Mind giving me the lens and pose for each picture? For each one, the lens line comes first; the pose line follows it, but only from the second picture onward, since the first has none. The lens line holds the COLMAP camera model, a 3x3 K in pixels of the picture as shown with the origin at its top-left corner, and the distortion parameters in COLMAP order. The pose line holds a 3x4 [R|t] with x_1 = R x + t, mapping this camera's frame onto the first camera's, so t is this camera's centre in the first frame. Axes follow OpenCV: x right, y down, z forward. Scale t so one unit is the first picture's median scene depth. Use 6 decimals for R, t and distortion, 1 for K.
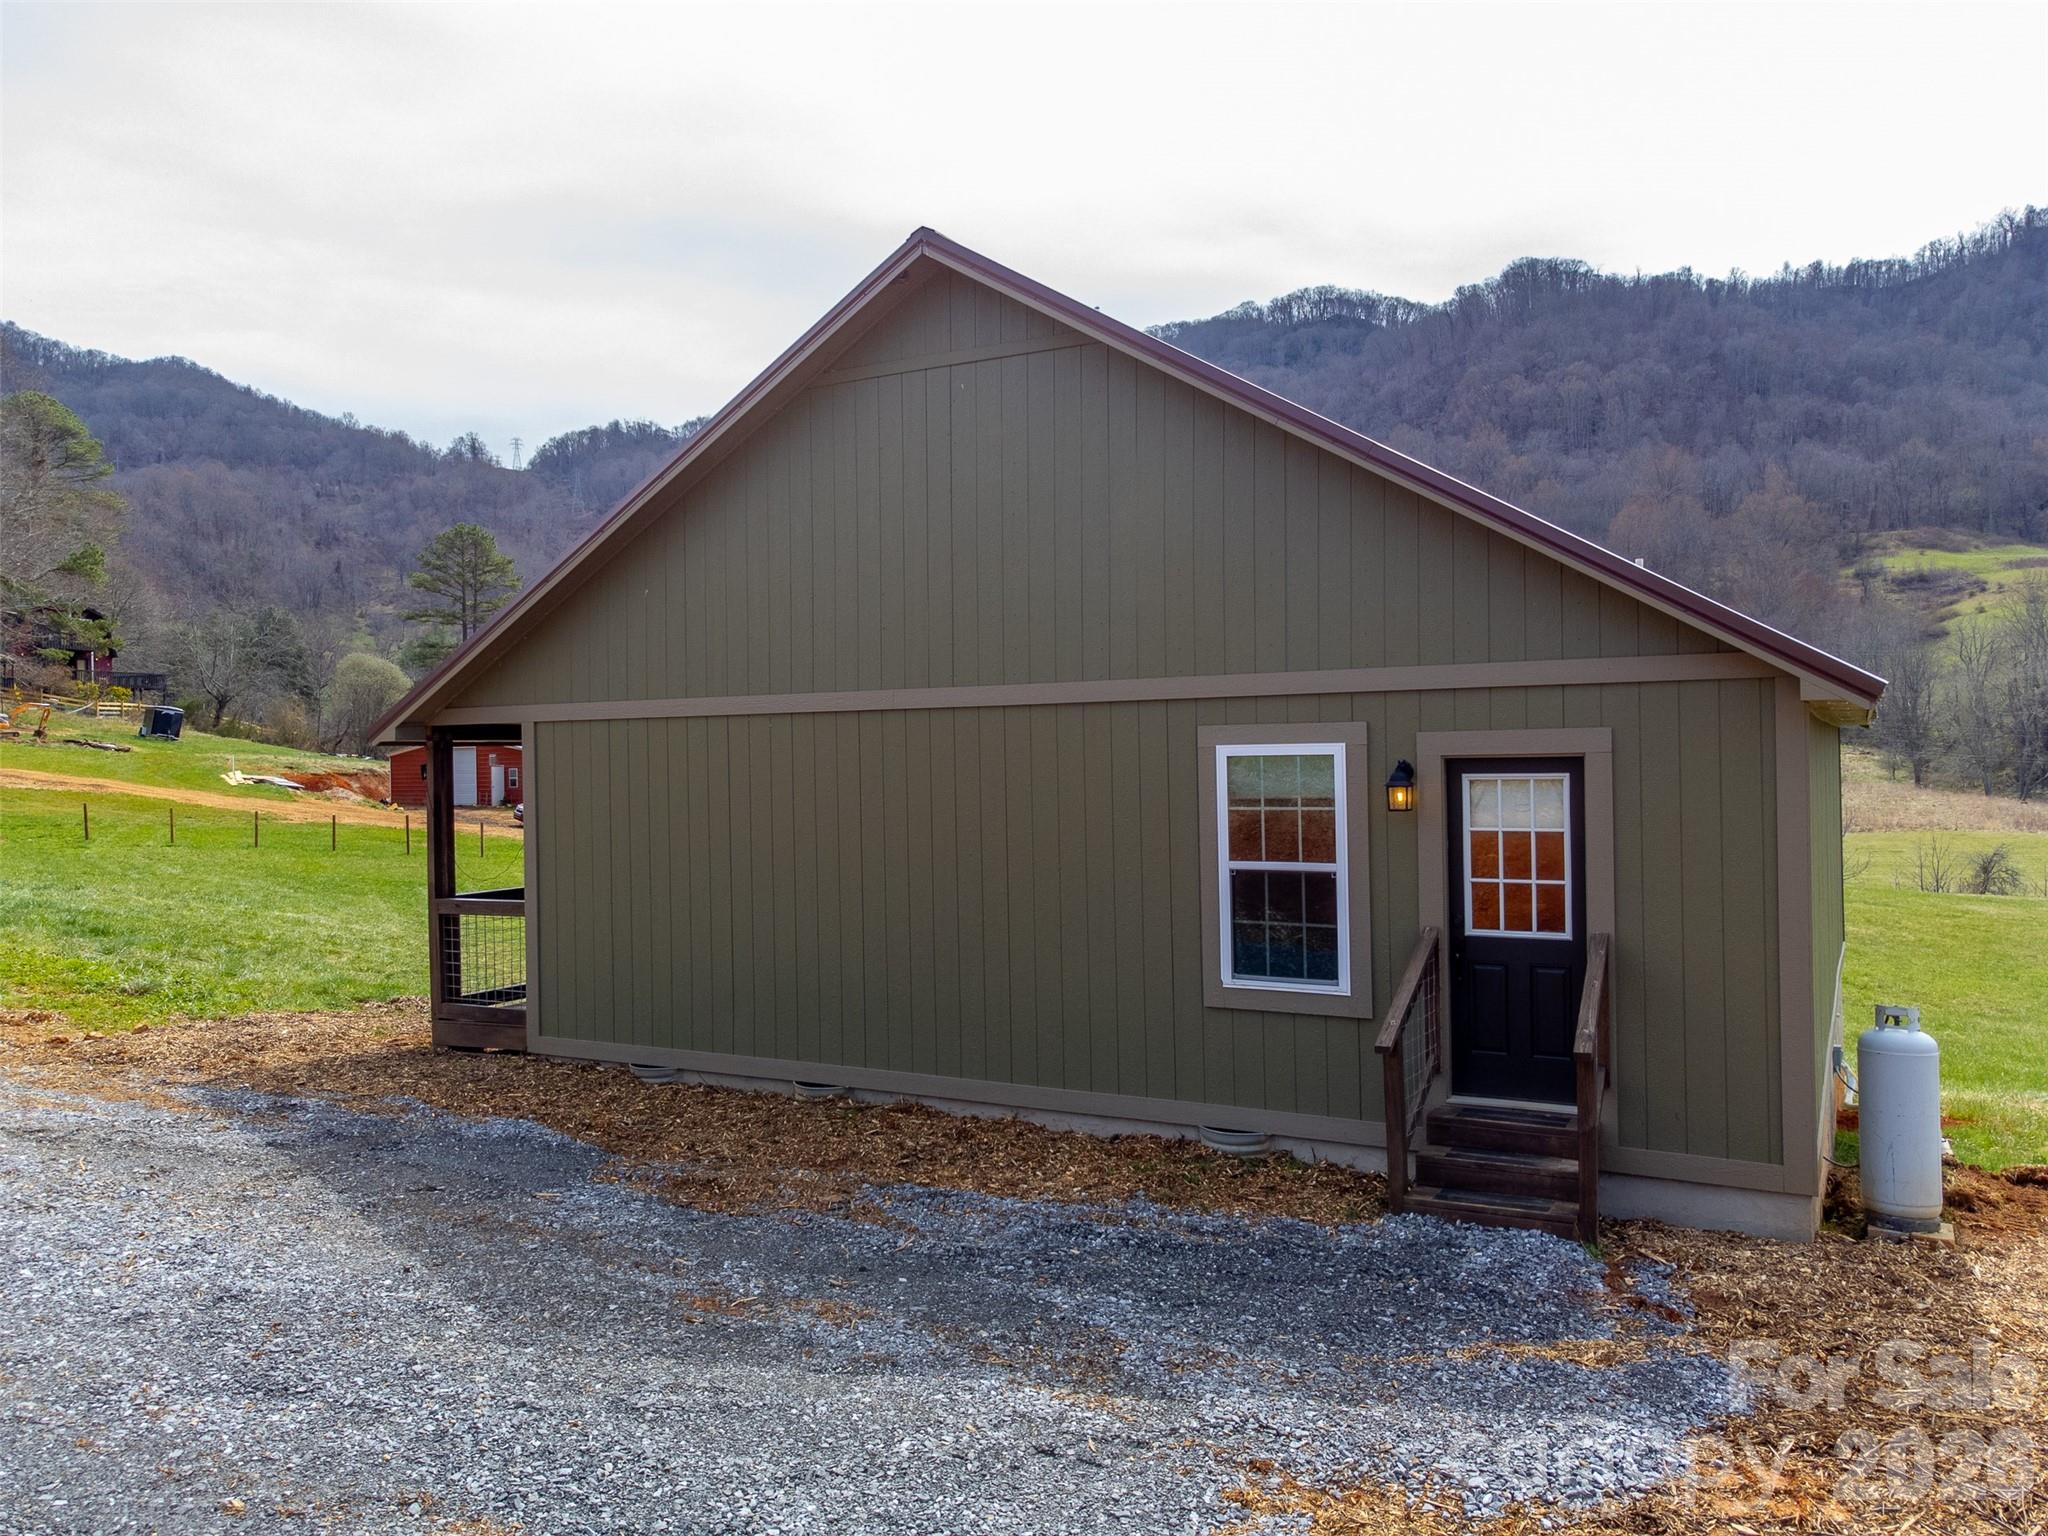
lens RADIAL K [[1532.9, 0, 1018.3], [0, 1532.9, 749.9], [0, 0, 1]] dist [0.015070, 0.015023]
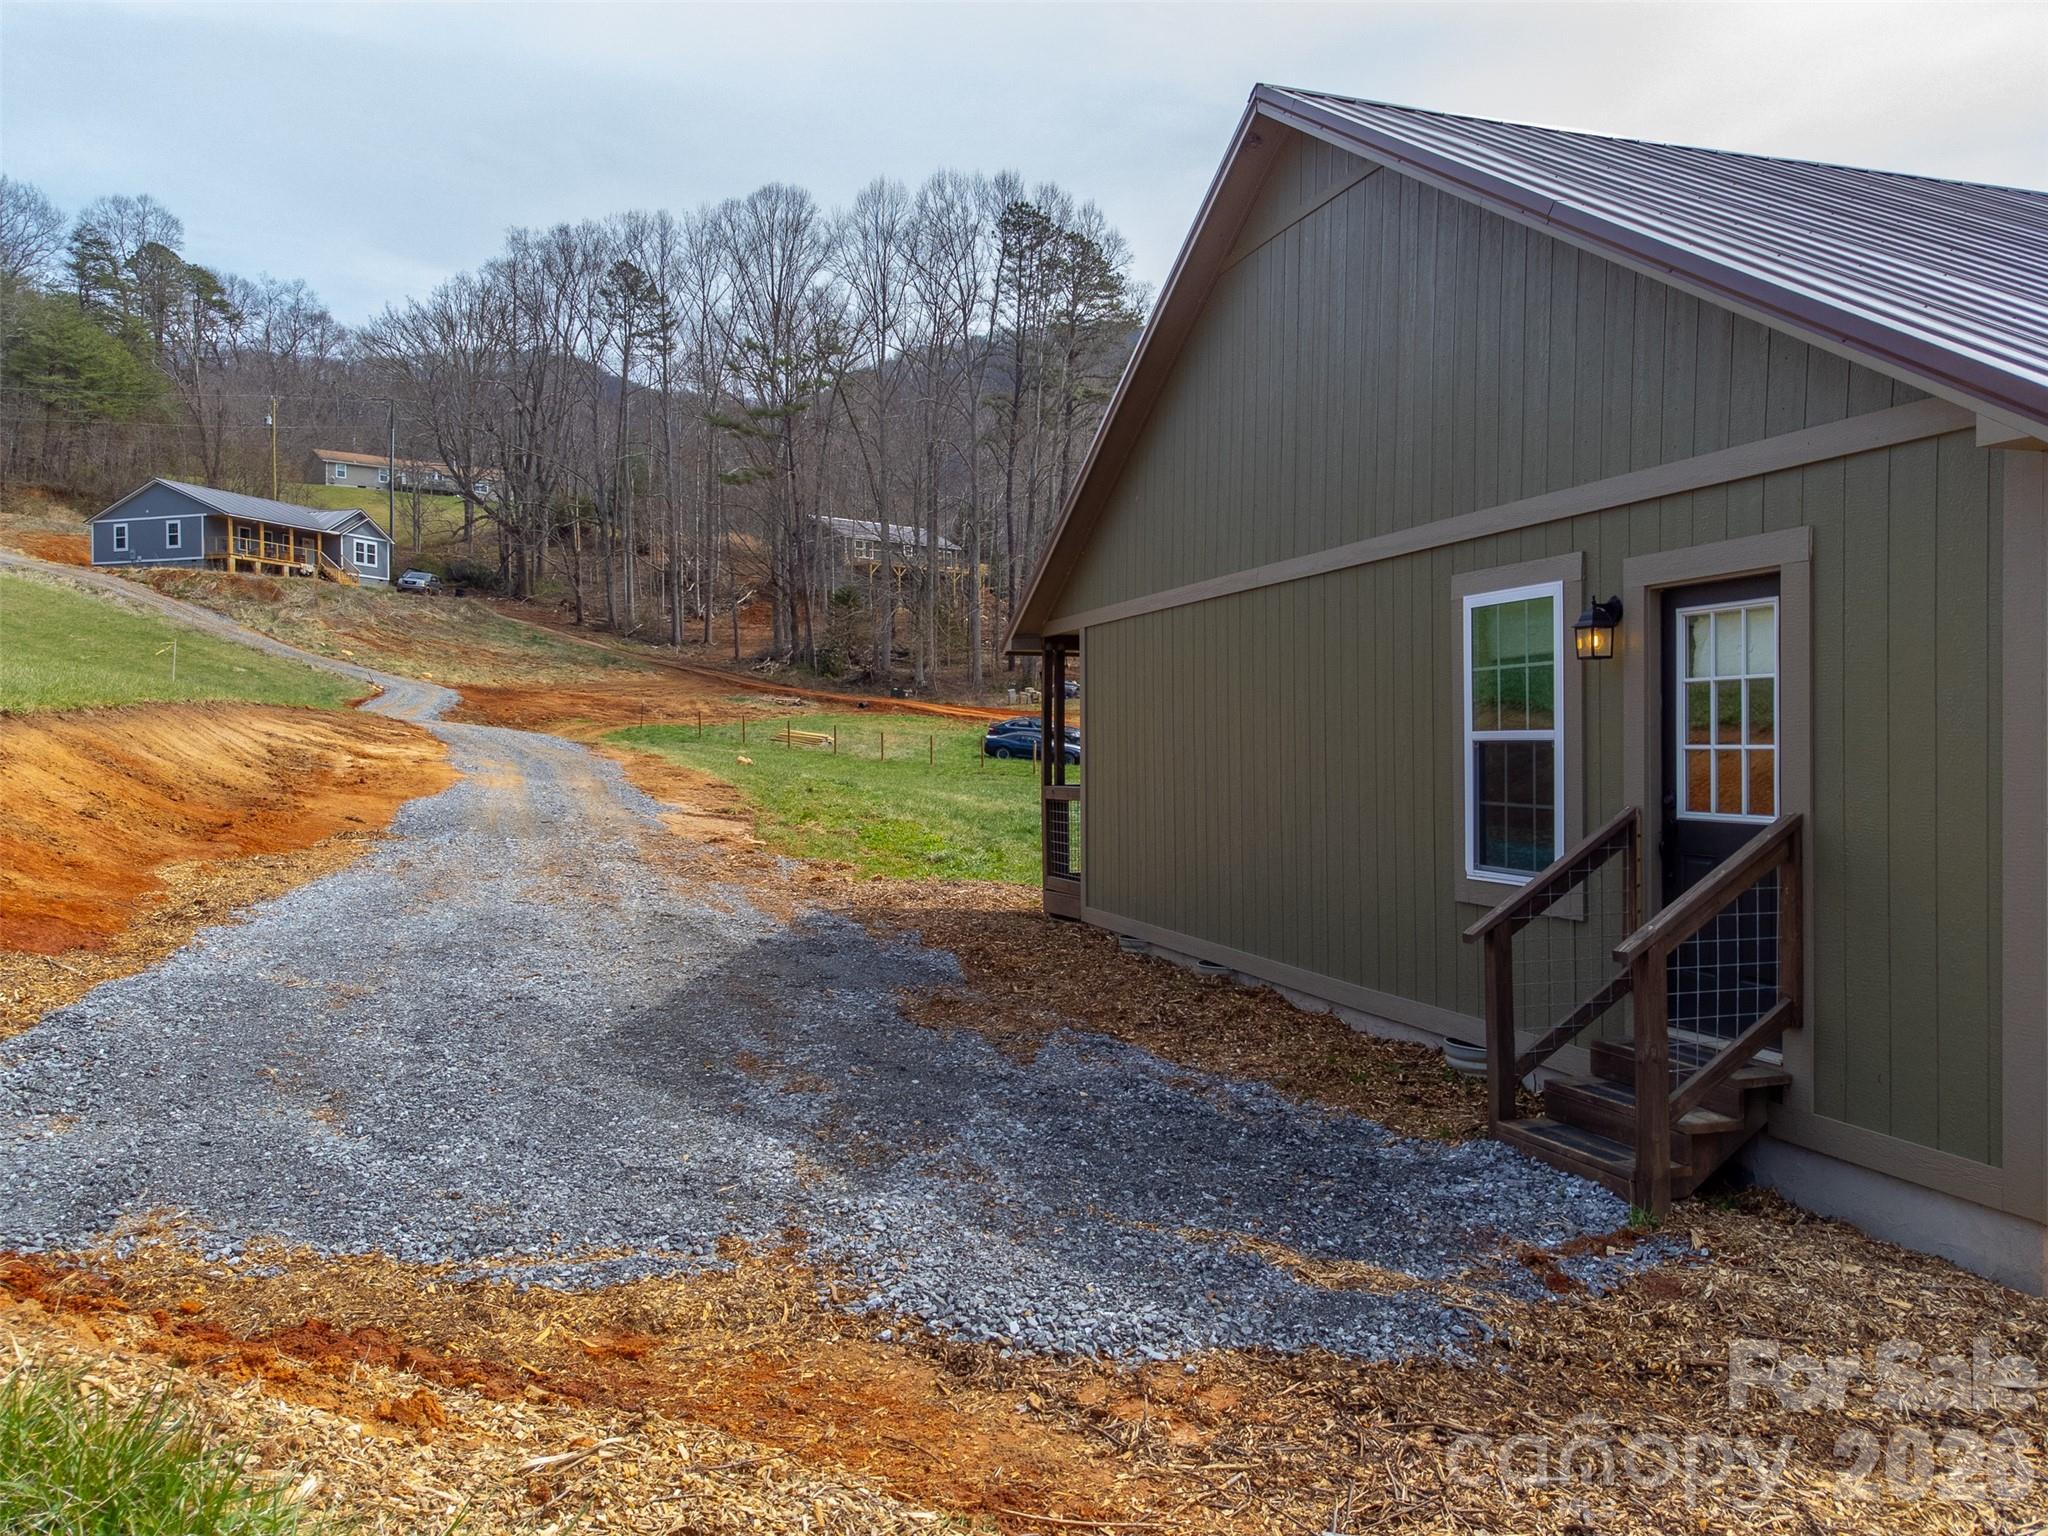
lens RADIAL K [[1532.9, 0, 1018.3], [0, 1532.9, 749.9], [0, 0, 1]] dist [0.015070, 0.015023]
pose [[0.725248, 0.012843, -0.688368, 0.568197], [-0.003947, 0.999887, 0.014497, 0.075024], [0.688476, -0.007797, 0.725217, 0.213362]]
